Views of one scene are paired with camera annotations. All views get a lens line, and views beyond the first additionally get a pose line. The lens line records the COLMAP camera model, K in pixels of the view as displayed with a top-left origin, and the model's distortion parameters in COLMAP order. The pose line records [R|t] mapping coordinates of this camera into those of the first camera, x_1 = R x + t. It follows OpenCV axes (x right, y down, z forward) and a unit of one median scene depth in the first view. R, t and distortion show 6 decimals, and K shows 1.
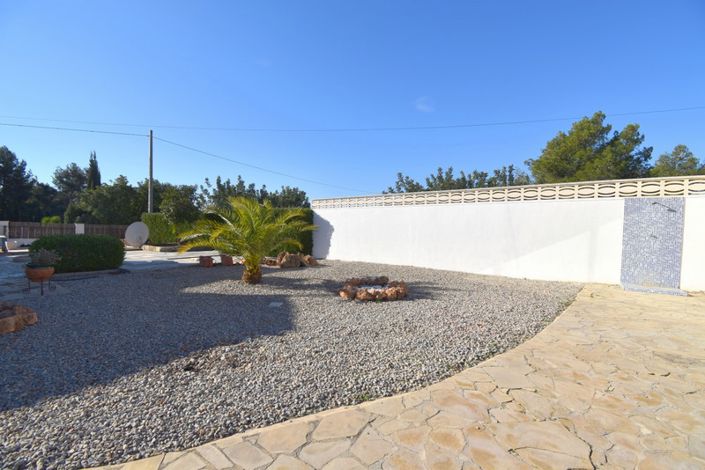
lens RADIAL K [[296.1, 0, 352.5], [0, 296.1, 235.0], [0, 0, 1]] dist [0.087920, -0.050423]
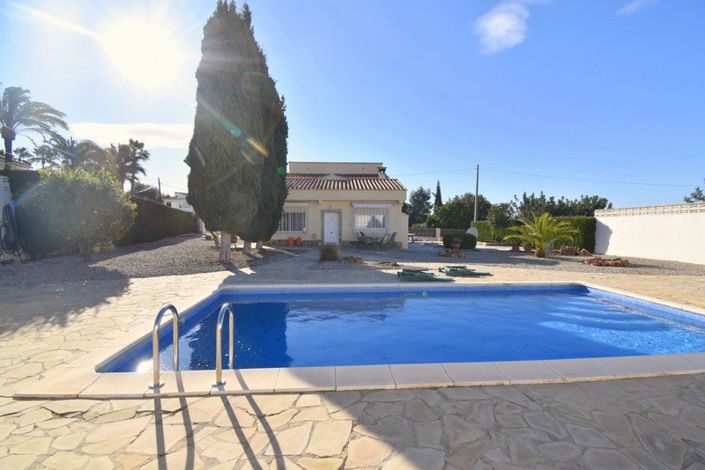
lens RADIAL K [[311.8, 0, 356.1], [0, 311.8, 235.8], [0, 0, 1]] dist [0.026828, -0.030116]
pose [[0.620045, 0.020610, -0.784295, 0.192503], [-0.032083, 0.999485, 0.000901, 0.018913], [0.783910, 0.024604, 0.620387, -0.461393]]
